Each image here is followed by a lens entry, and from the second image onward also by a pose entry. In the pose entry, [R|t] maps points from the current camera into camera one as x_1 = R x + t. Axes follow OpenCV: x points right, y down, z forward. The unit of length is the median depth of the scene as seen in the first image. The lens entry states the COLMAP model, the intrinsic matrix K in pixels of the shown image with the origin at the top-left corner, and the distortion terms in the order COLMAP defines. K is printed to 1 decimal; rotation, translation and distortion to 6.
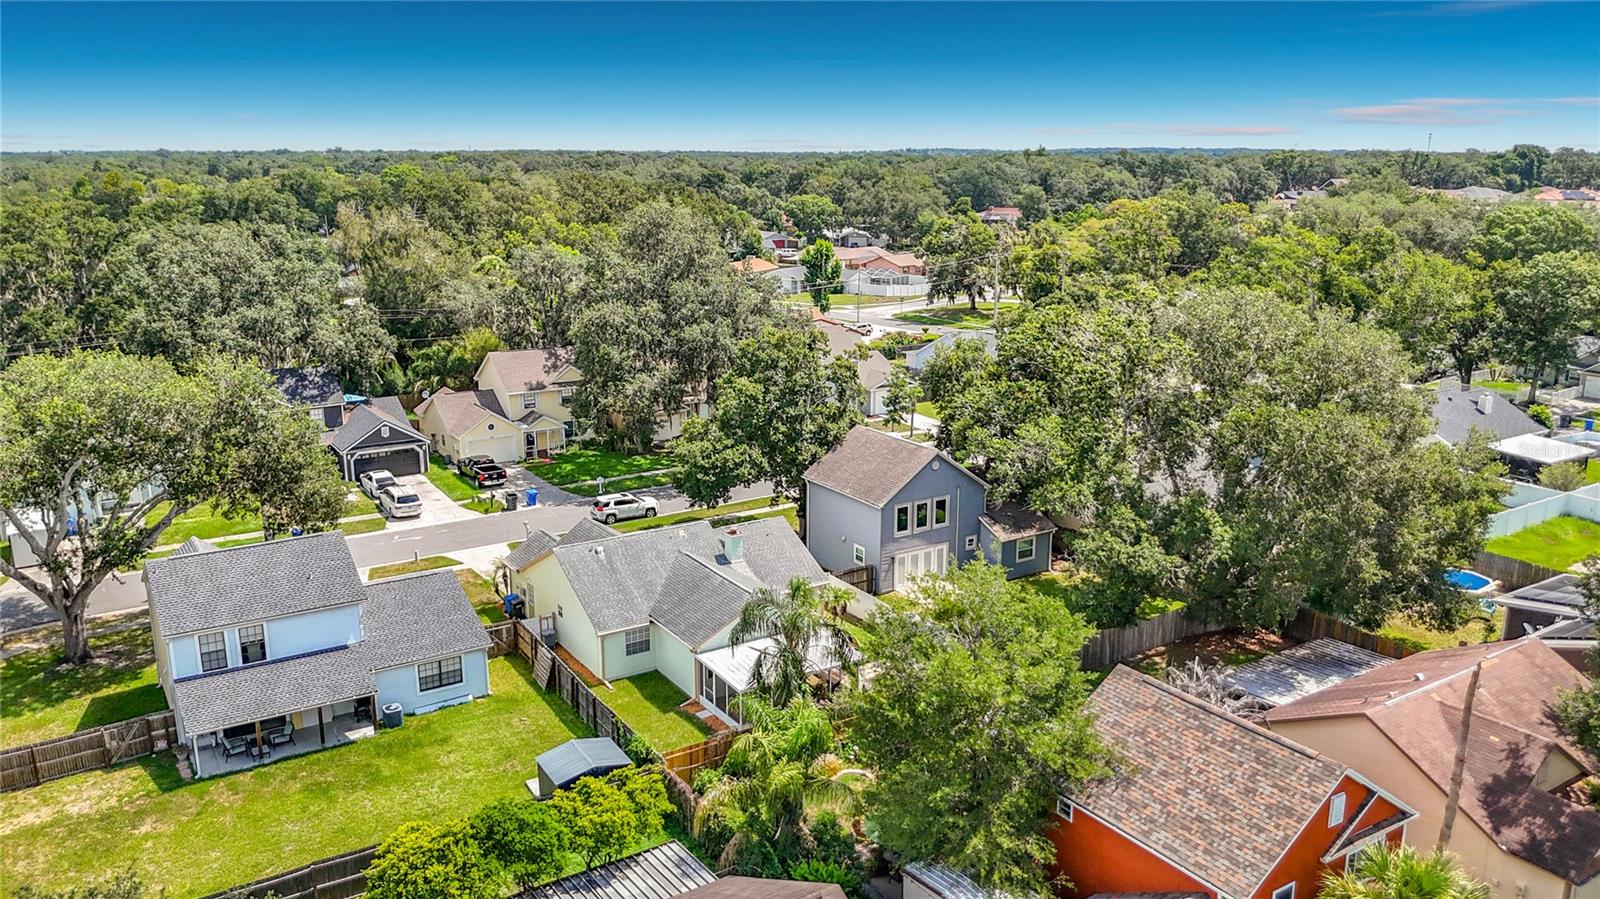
lens RADIAL K [[1218.7, 0, 808.2], [0, 1218.7, 424.0], [0, 0, 1]] dist [0.072733, -0.189047]
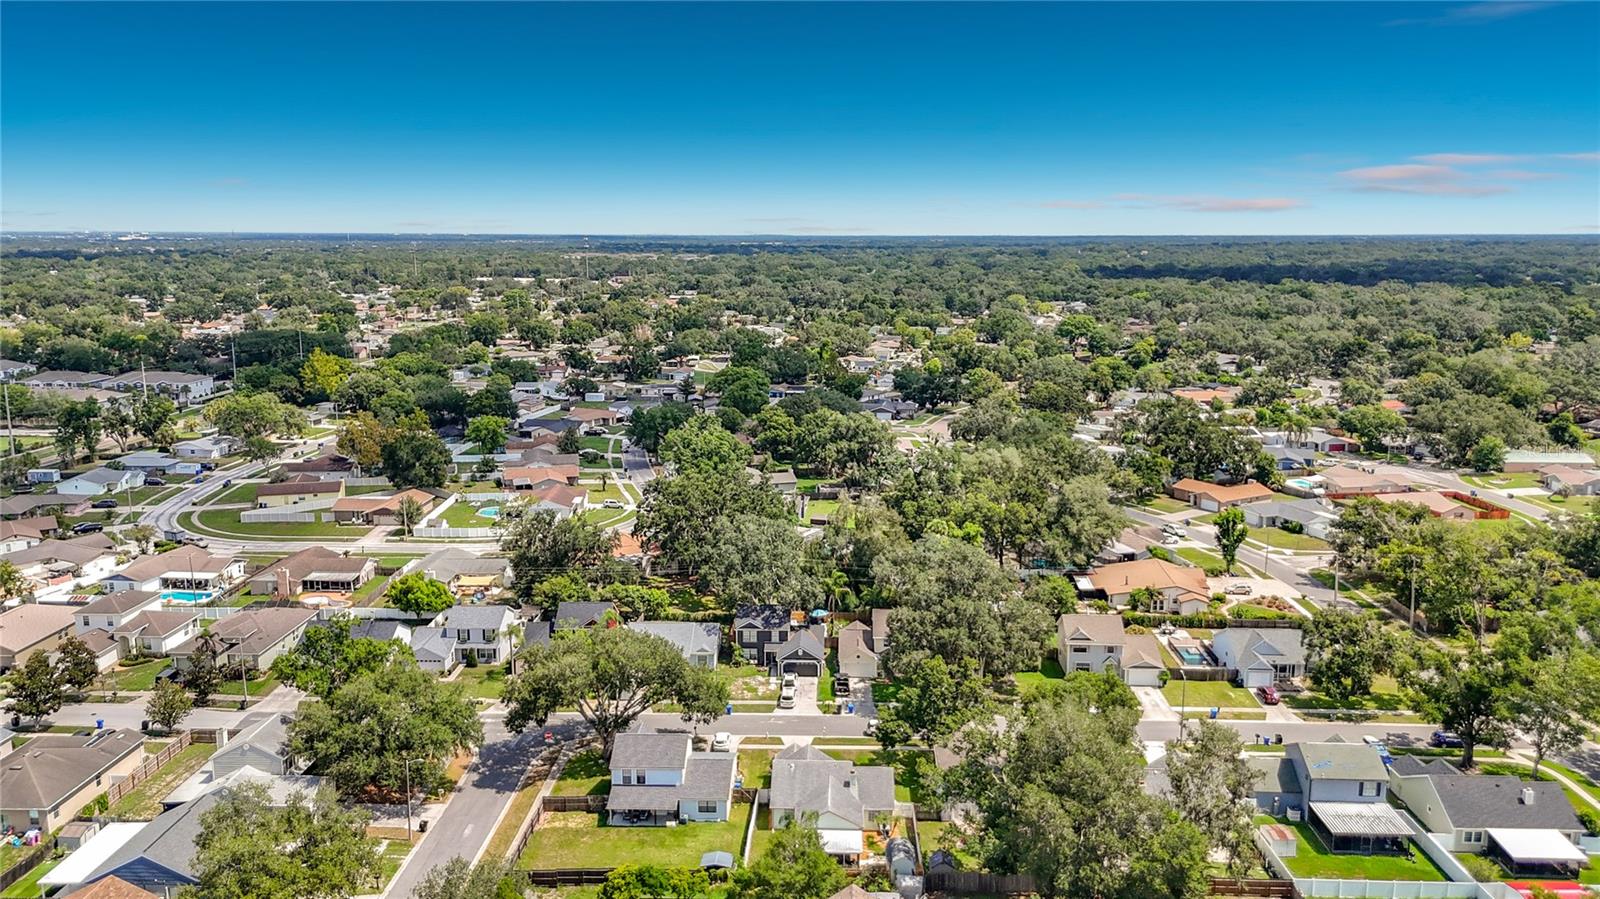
lens RADIAL K [[1189.5, 0, 807.9], [0, 1189.5, 450.2], [0, 0, 1]] dist [0.064267, -0.089479]
pose [[0.819560, 0.102643, -0.563725, 0.820972], [-0.121260, 0.992611, 0.004443, -0.386992], [0.560016, 0.064716, 0.825951, -0.635148]]
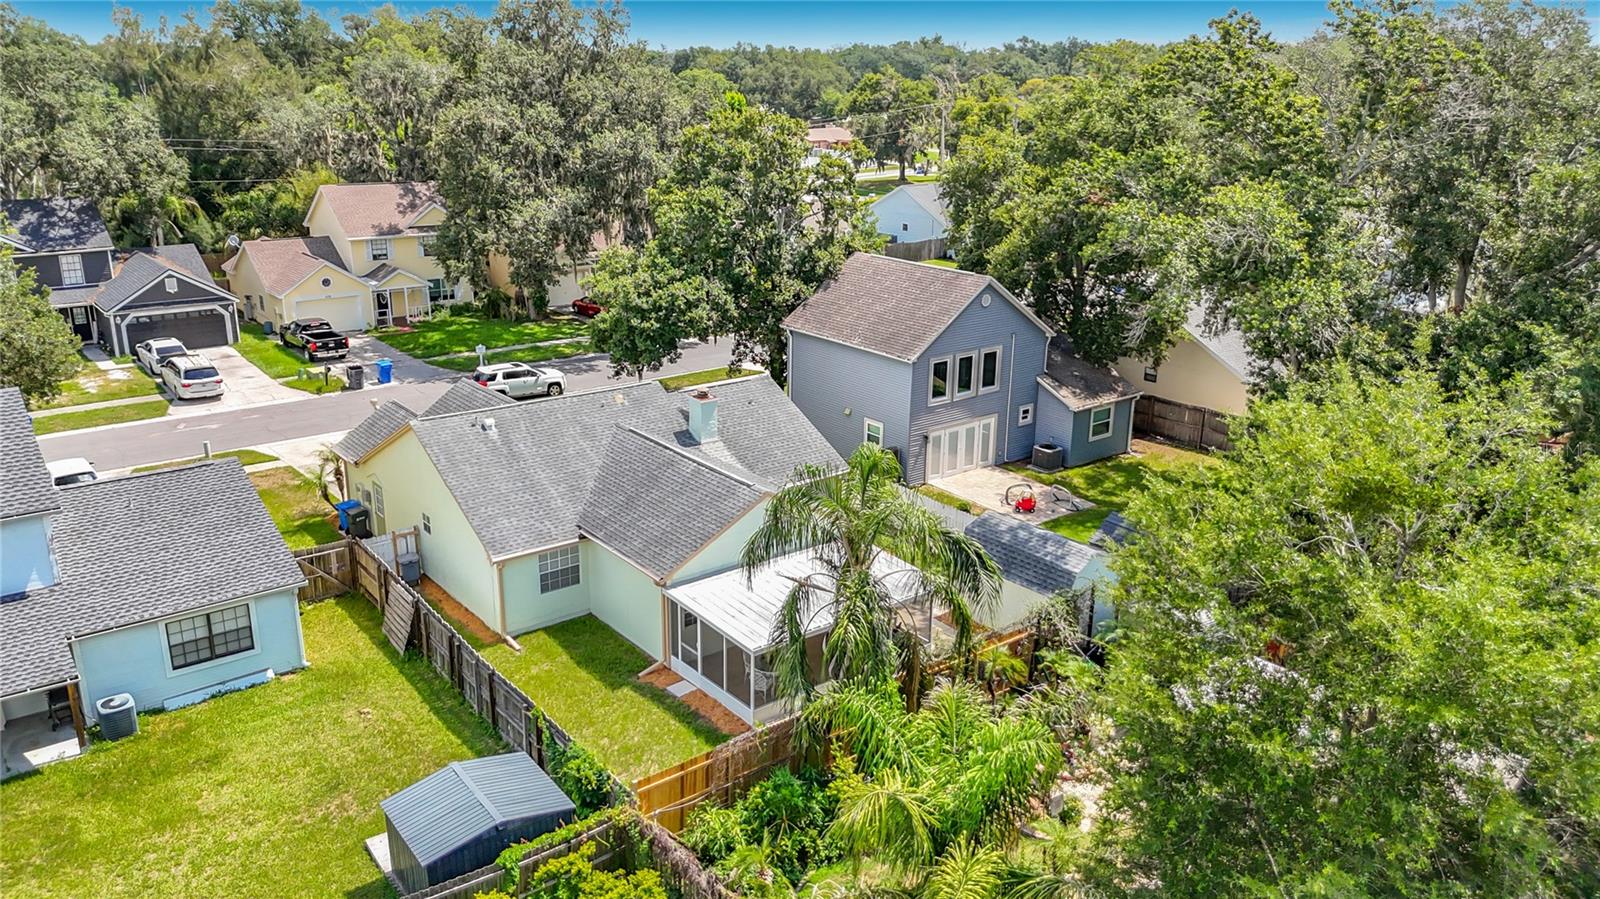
lens RADIAL K [[1189.5, 0, 807.9], [0, 1189.5, 450.2], [0, 0, 1]] dist [0.064267, -0.089479]
pose [[0.994612, -0.018448, 0.102014, -0.060832], [0.009130, 0.995804, 0.091058, 0.052847], [-0.103265, -0.089636, 0.990607, 0.324528]]
